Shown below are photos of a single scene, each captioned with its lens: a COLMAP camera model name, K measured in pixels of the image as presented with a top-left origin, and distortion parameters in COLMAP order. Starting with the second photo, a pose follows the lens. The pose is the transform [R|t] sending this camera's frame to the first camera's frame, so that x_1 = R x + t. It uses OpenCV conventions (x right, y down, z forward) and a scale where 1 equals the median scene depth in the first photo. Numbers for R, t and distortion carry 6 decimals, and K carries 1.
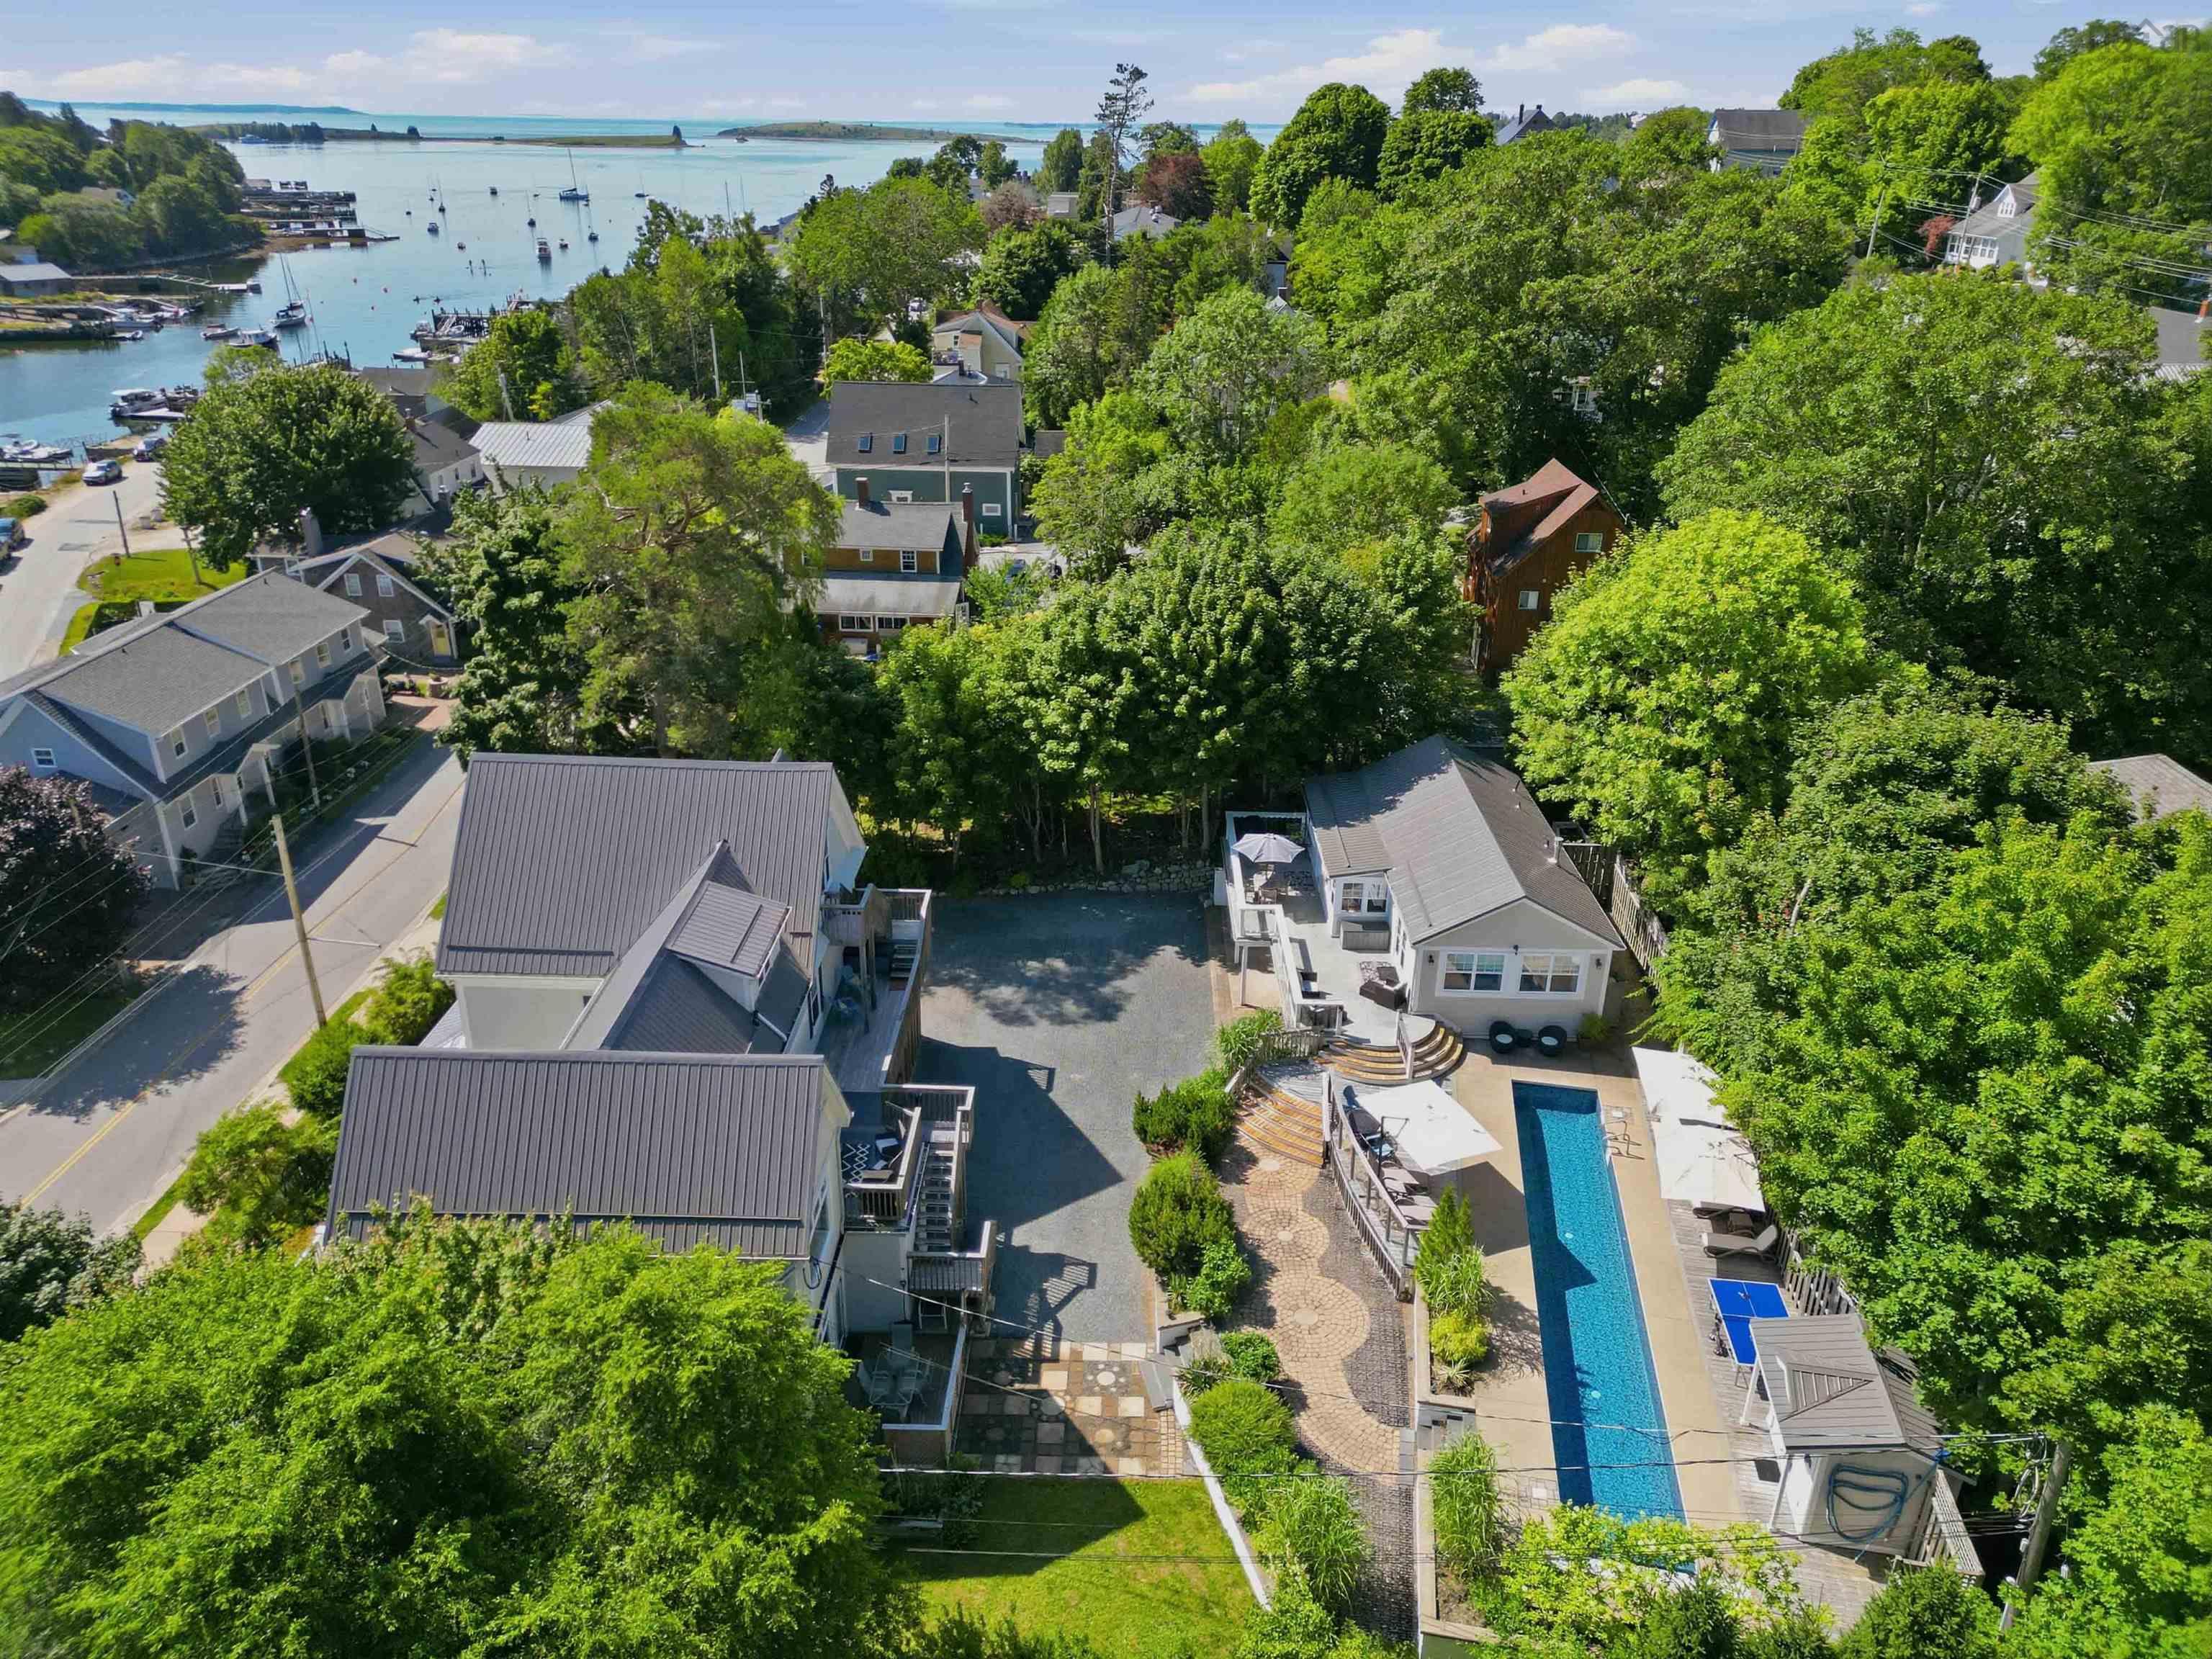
lens RADIAL K [[1545.2, 0, 1097.0], [0, 1545.2, 822.4], [0, 0, 1]] dist [0.074049, -0.068064]
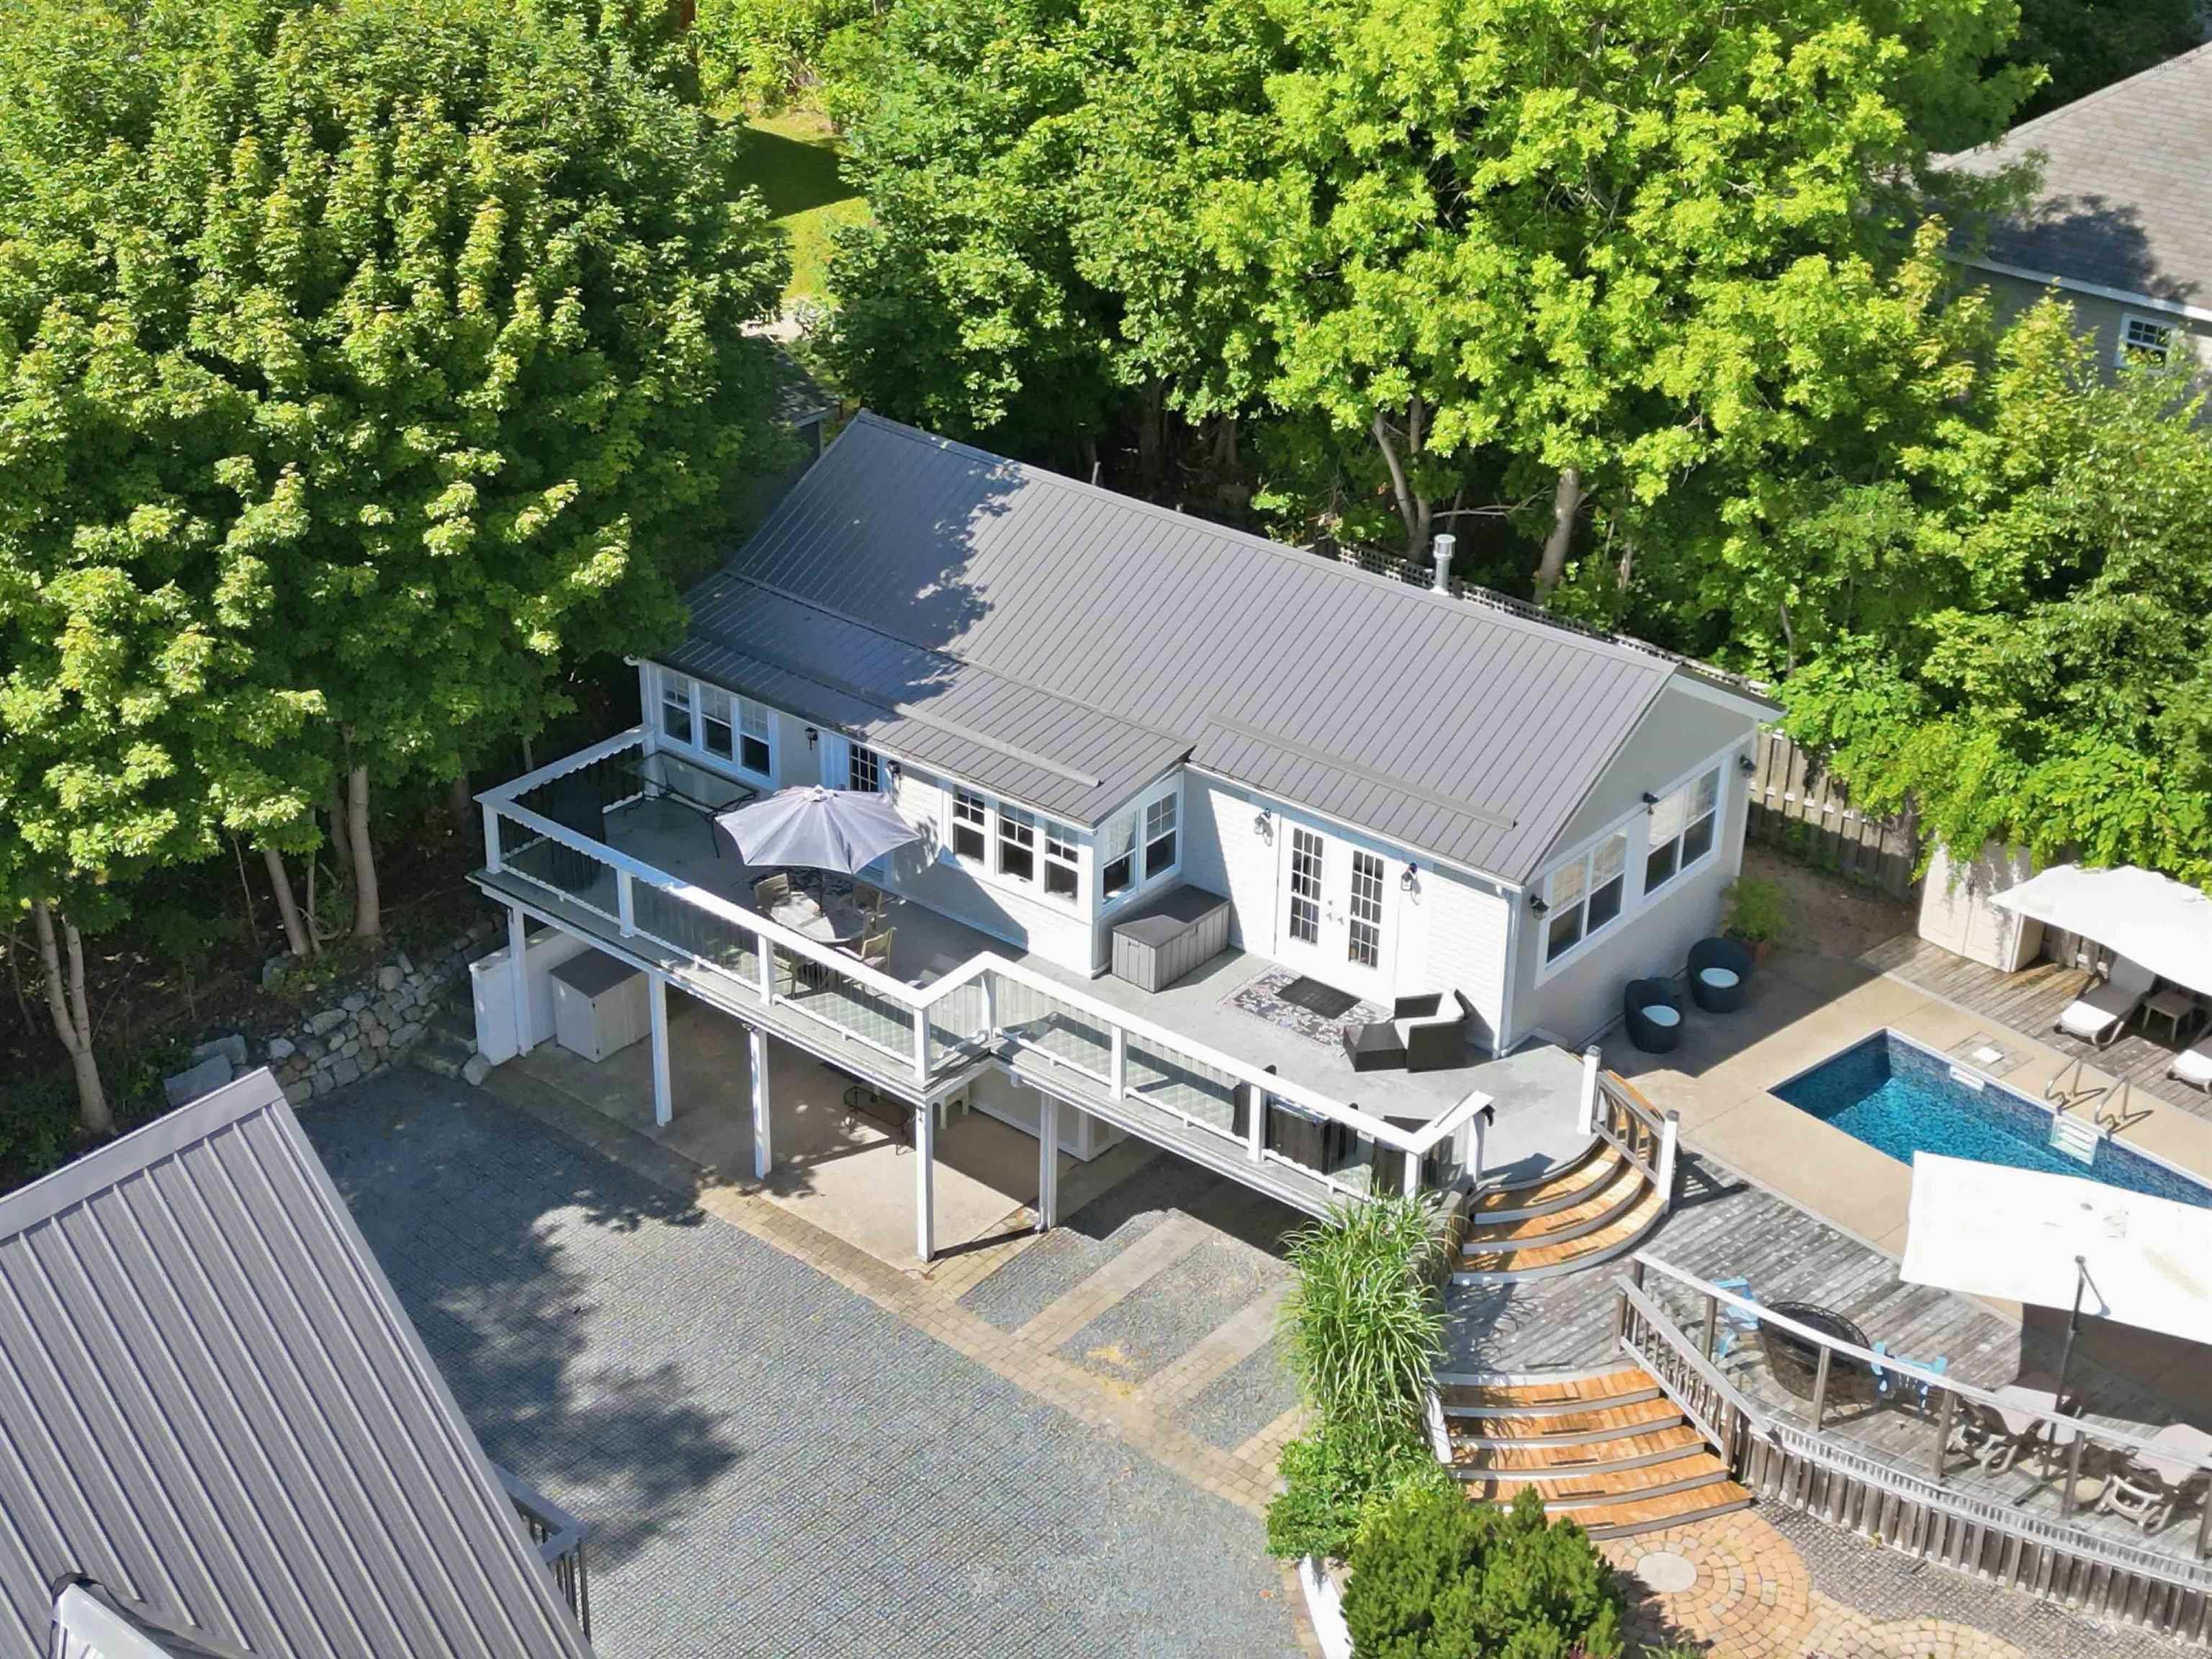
lens RADIAL K [[3093.0, 0, 1107.7], [0, 3093.0, 818.0], [0, 0, 1]] dist [0.094366, 0.000000]
pose [[0.622667, -0.360970, 0.694253, -0.375866], [0.311963, 0.928196, 0.202811, -0.120232], [-0.717611, 0.090297, 0.690566, 0.512752]]
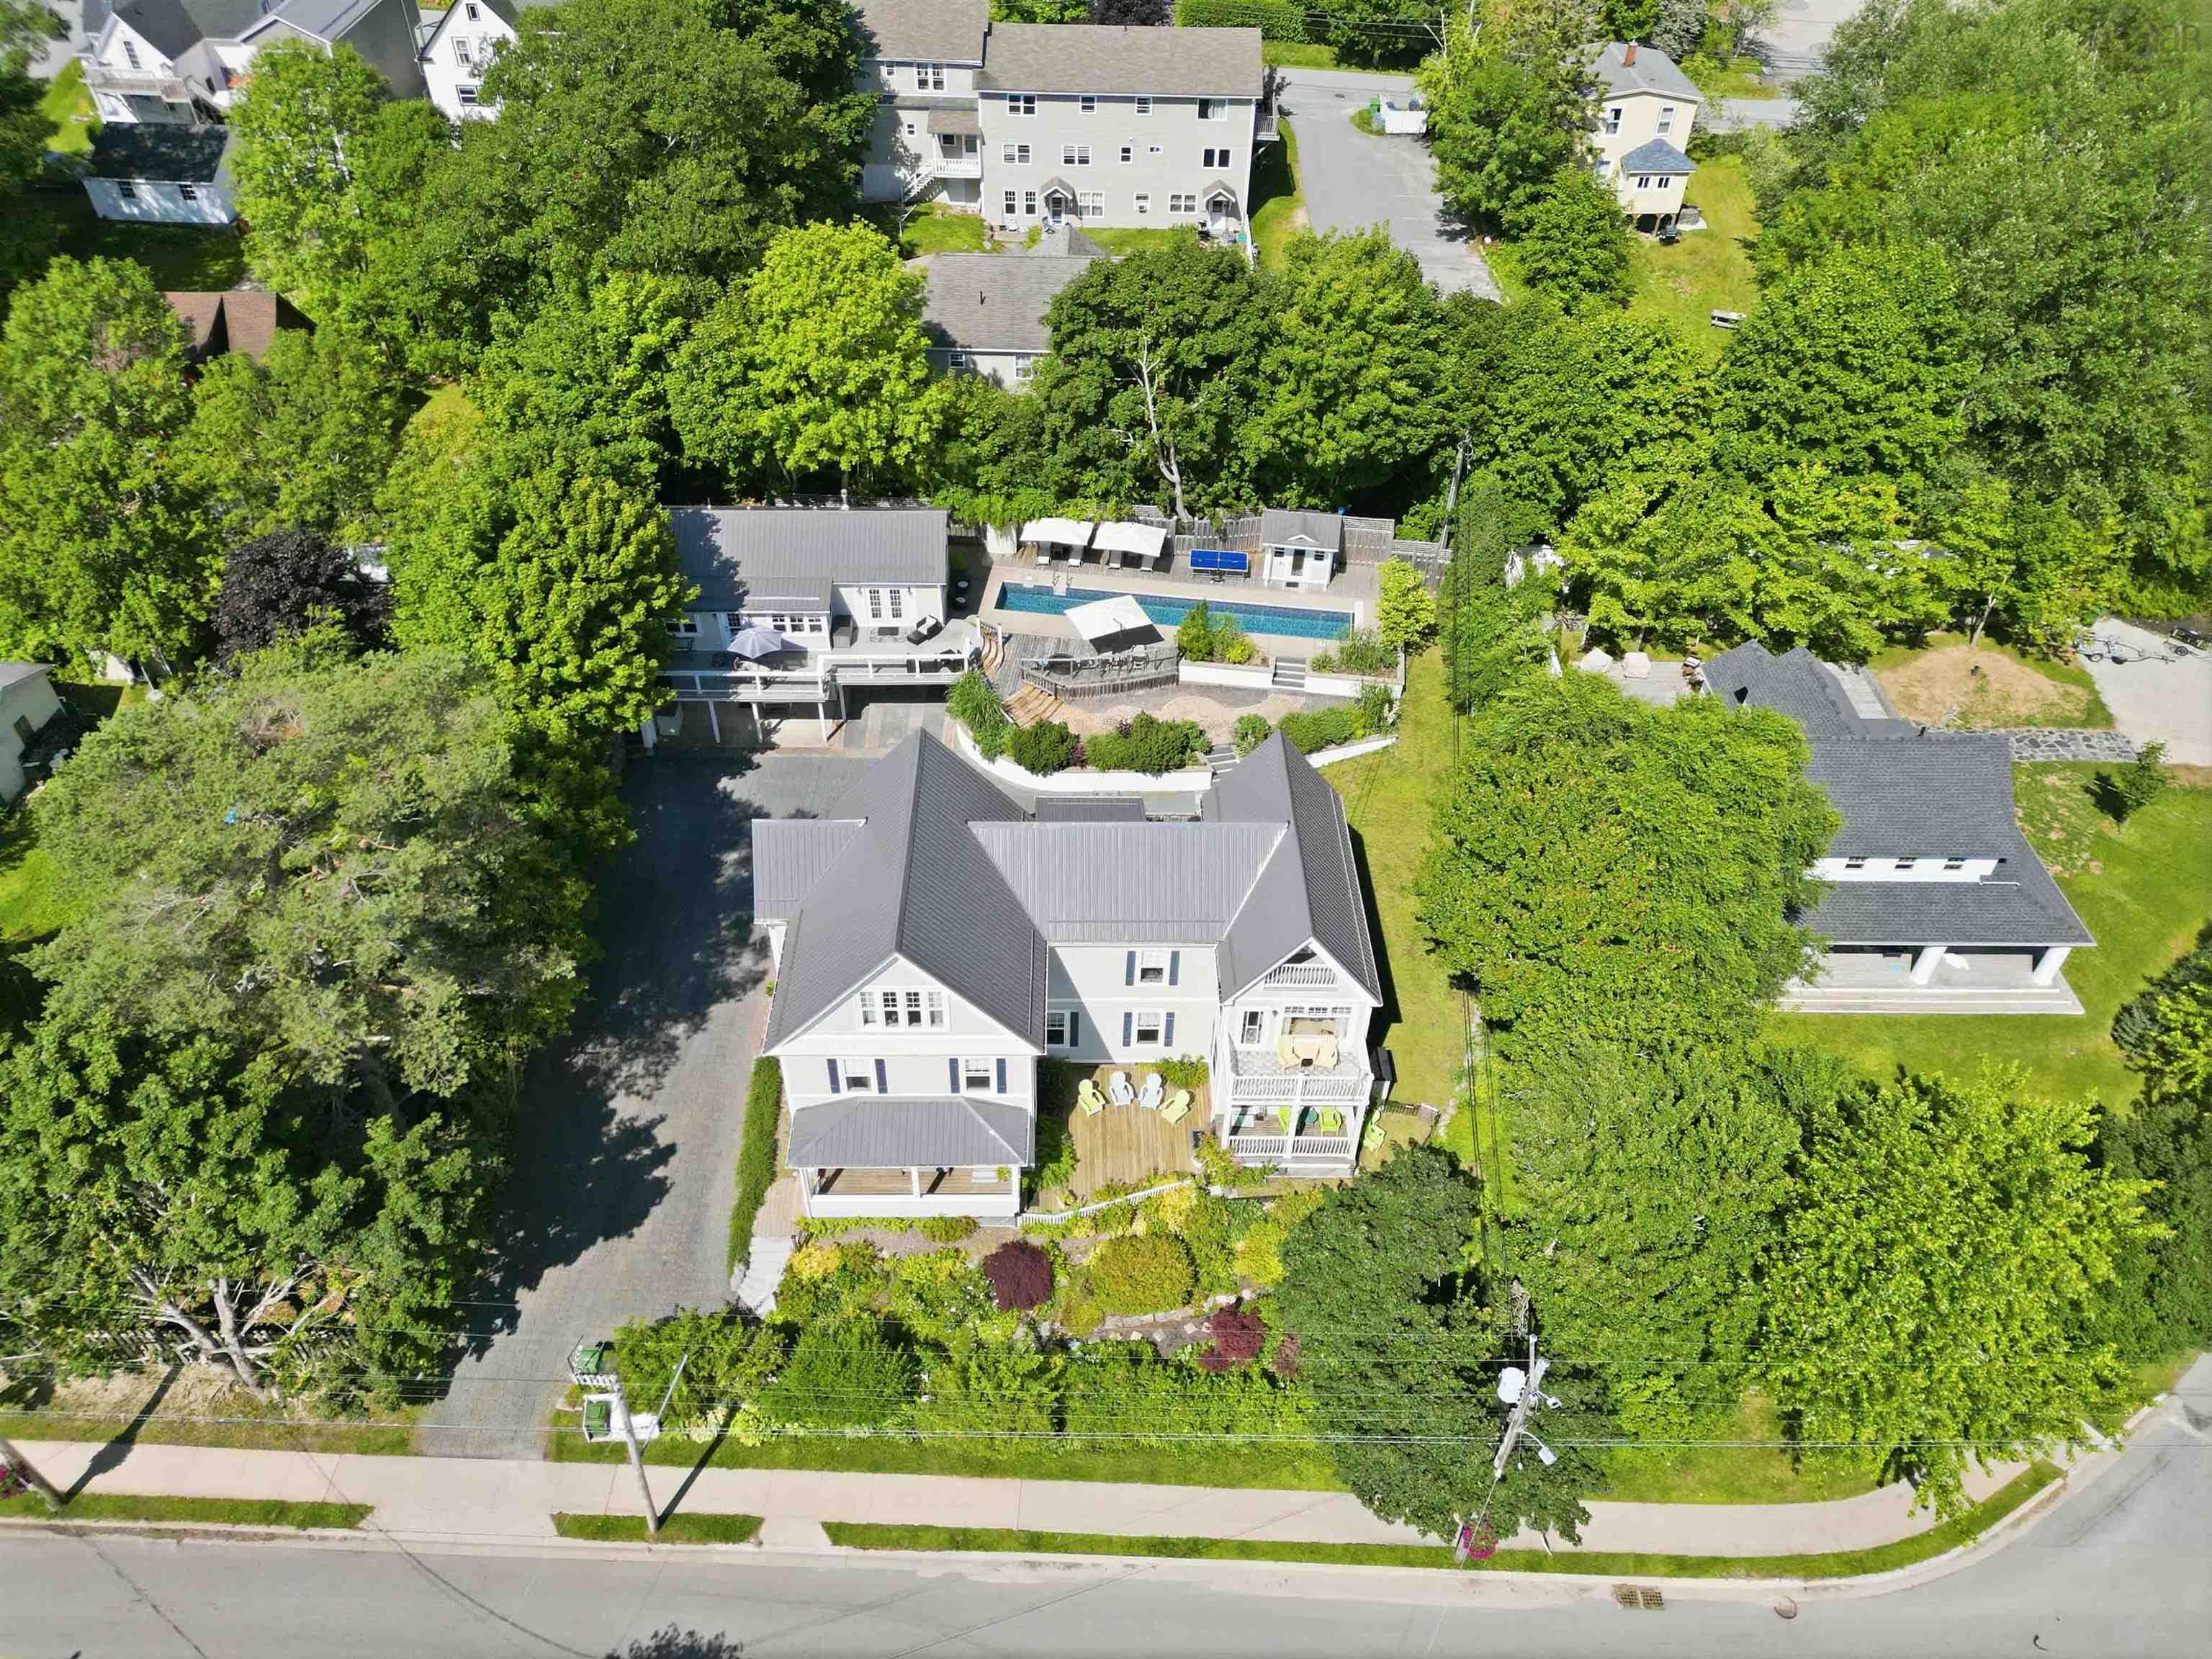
lens RADIAL K [[1545.2, 0, 1096.8], [0, 1545.2, 833.7], [0, 0, 1]] dist [0.074049, -0.068064]
pose [[-0.044131, -0.686719, 0.725582, -0.989940], [0.393128, 0.655756, 0.644543, -0.627020], [-0.918424, 0.313691, 0.241029, 0.558675]]
